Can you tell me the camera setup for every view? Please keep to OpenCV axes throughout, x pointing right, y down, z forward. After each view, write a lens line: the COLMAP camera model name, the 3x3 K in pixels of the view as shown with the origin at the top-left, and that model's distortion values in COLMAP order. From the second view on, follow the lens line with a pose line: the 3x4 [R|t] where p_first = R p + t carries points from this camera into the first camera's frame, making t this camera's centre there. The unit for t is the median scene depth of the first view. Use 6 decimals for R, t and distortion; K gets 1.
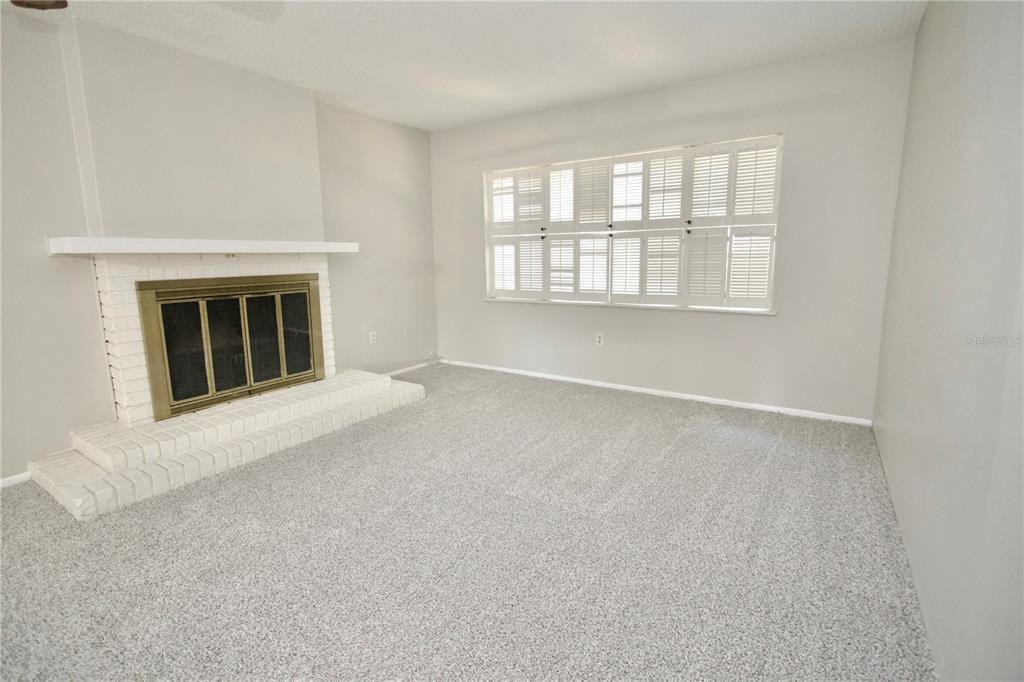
lens RADIAL K [[460.0, 0, 509.9], [0, 460.0, 337.8], [0, 0, 1]] dist [-0.000182, -0.000007]
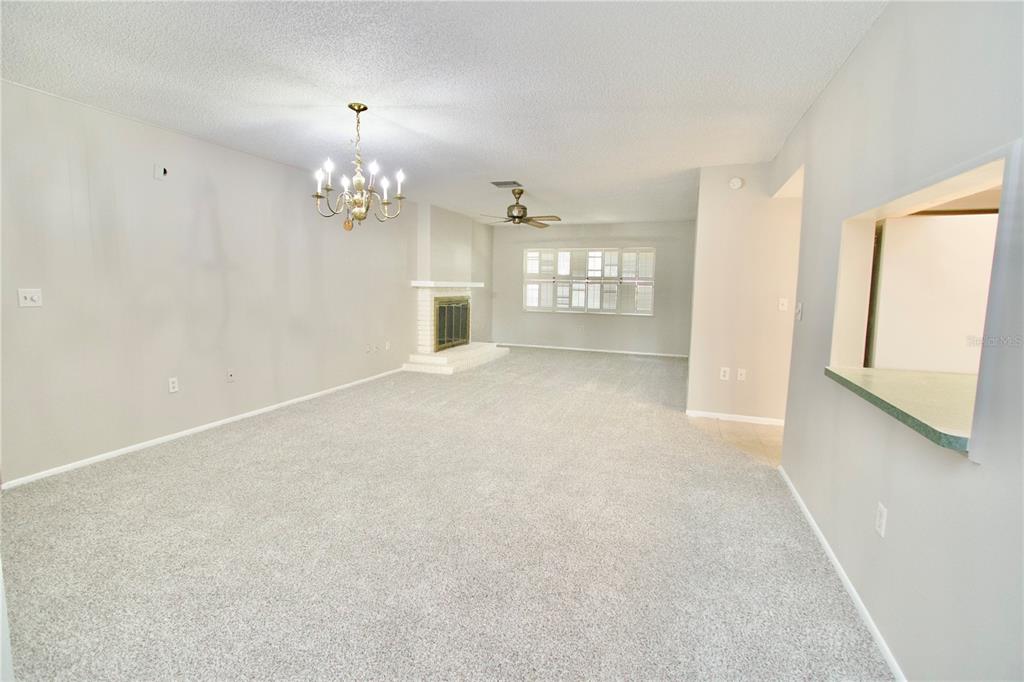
lens RADIAL K [[460.0, 0, 514.4], [0, 460.0, 340.1], [0, 0, 1]] dist [-0.000182, -0.000007]
pose [[0.976379, 0.004219, 0.216025, -0.602399], [0.007330, 0.998587, -0.052634, 0.171098], [-0.215942, 0.052974, 0.974968, -1.080768]]
